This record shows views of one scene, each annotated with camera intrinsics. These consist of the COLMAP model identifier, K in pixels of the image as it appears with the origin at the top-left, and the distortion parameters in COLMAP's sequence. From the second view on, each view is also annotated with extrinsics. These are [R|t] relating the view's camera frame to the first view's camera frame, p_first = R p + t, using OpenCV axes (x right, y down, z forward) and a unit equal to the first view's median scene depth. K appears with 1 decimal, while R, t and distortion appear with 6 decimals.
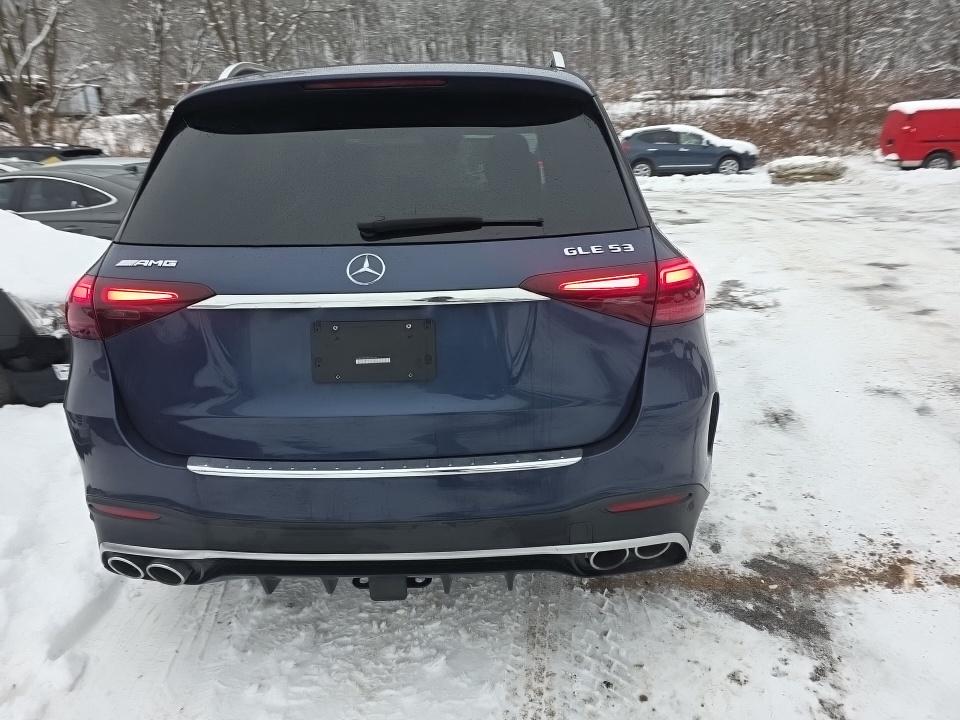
lens RADIAL K [[630.7, 0, 480.5], [0, 630.7, 380.4], [0, 0, 1]] dist [0.050502, -0.047658]
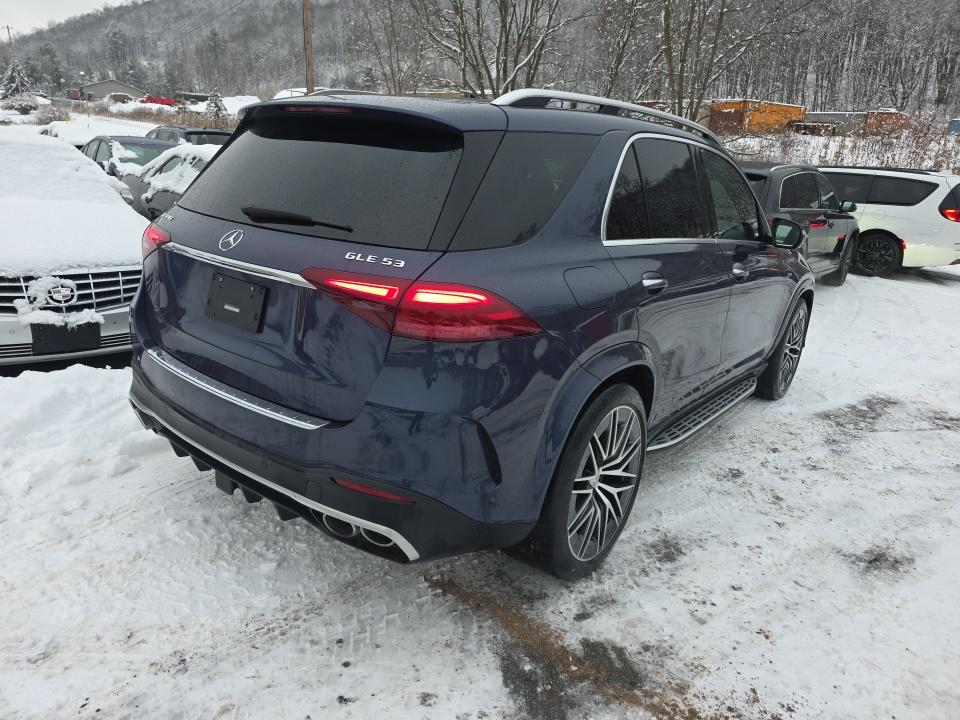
lens RADIAL K [[630.7, 0, 480.5], [0, 630.7, 380.4], [0, 0, 1]] dist [0.050502, -0.047658]
pose [[0.797148, 0.280862, -0.534483, 0.736168], [-0.295784, 0.953379, 0.059841, -0.088647], [0.526371, 0.110389, 0.843058, 0.110665]]
